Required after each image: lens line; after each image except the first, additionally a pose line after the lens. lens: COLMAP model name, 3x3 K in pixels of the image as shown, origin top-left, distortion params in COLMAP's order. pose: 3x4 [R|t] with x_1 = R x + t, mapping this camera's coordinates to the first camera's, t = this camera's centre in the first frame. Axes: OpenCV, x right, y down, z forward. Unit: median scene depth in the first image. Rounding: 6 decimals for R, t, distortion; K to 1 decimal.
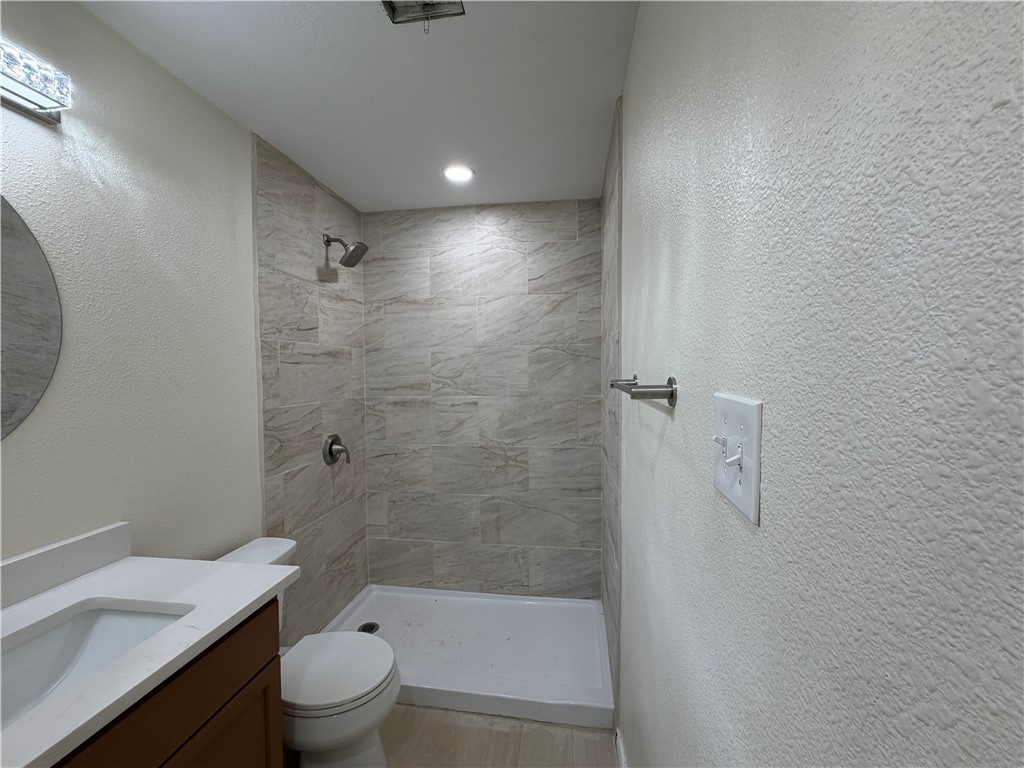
lens RADIAL K [[408.0, 0, 510.5], [0, 408.0, 384.5], [0, 0, 1]] dist [0.000170, -0.000329]
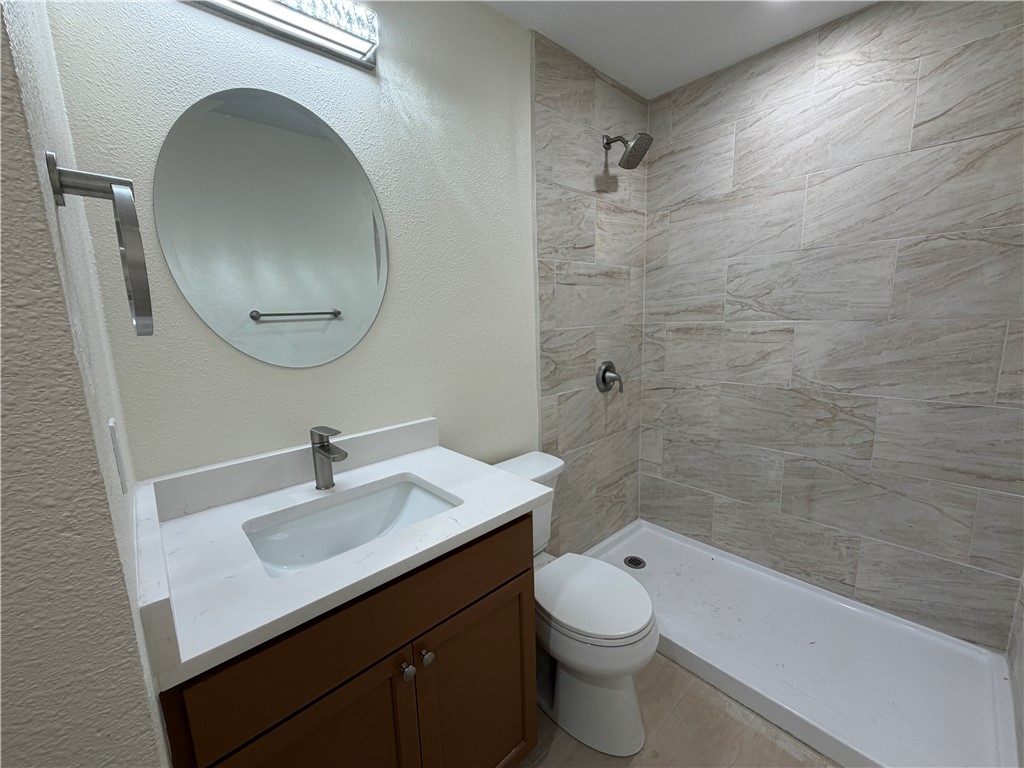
lens RADIAL K [[408.0, 0, 510.5], [0, 408.0, 384.5], [0, 0, 1]] dist [0.000170, -0.000329]
pose [[0.778179, 0.090585, -0.621476, -0.012276], [0.005847, 0.988456, 0.151396, 0.028865], [0.628016, -0.121447, 0.768666, 0.111655]]
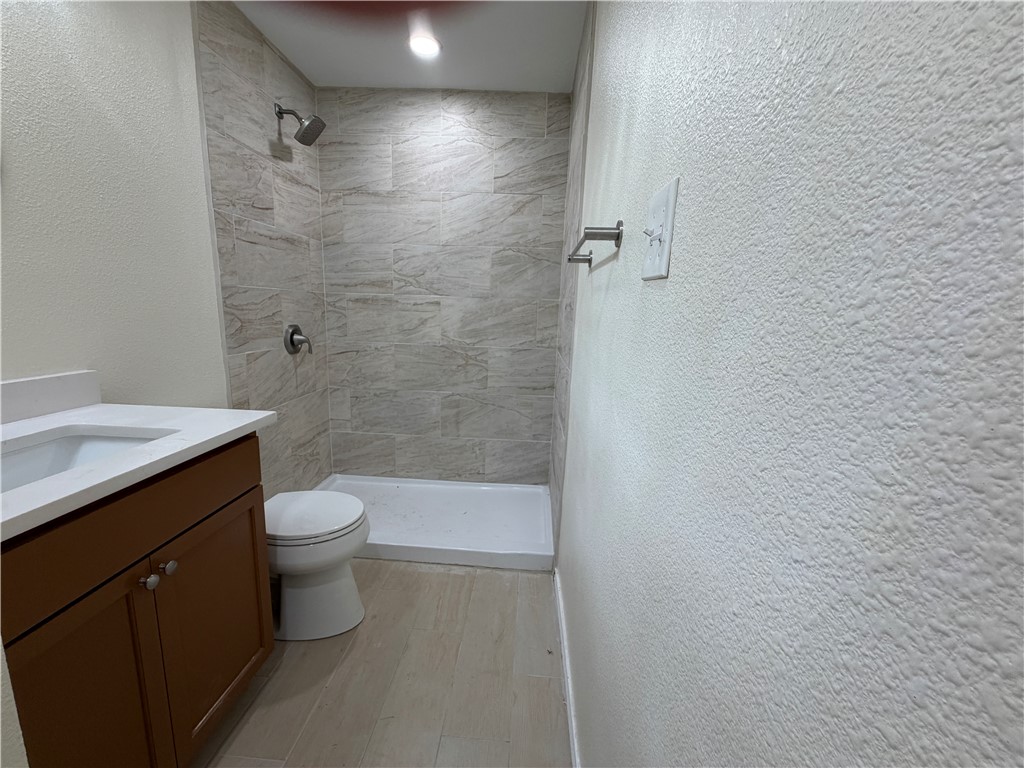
lens RADIAL K [[408.0, 0, 510.5], [0, 408.0, 384.5], [0, 0, 1]] dist [0.000170, -0.000329]
pose [[0.994230, 0.027394, 0.103712, -0.005847], [-0.043115, 0.987359, 0.152523, 0.086815], [-0.098223, -0.156115, 0.982843, -0.053962]]
